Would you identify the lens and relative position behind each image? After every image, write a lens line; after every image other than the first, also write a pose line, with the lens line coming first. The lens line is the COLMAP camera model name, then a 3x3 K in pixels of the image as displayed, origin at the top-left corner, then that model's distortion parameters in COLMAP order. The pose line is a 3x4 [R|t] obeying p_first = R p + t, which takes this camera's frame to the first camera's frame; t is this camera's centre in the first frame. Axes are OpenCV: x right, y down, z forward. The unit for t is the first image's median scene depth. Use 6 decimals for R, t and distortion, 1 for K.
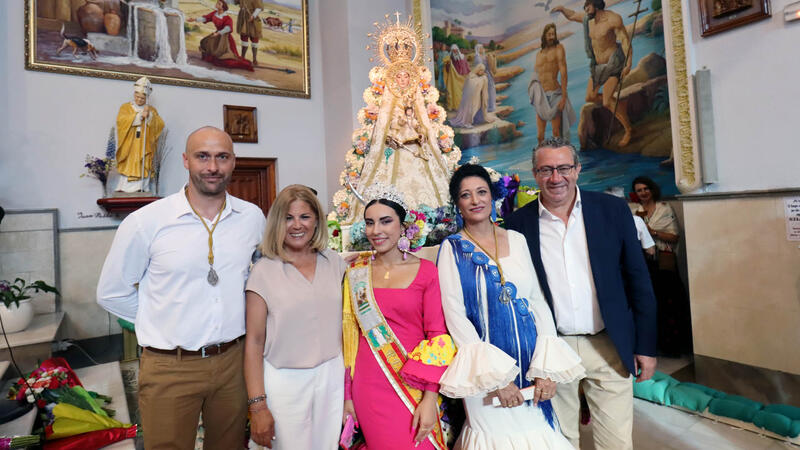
lens RADIAL K [[449.7, 0, 409.3], [0, 449.7, 182.6], [0, 0, 1]] dist [-0.006032, -0.004799]
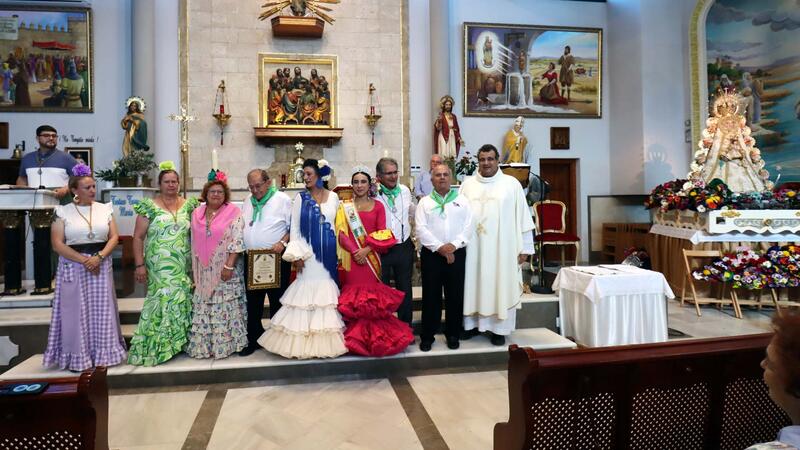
lens RADIAL K [[384.5, 0, 402.8], [0, 384.5, 194.2], [0, 0, 1]] dist [-0.008514, -0.007649]
pose [[0.891841, 0.032166, -0.451204, -0.258851], [-0.001112, 0.997621, 0.068922, -0.022908], [0.452348, -0.060966, 0.889756, -0.539104]]
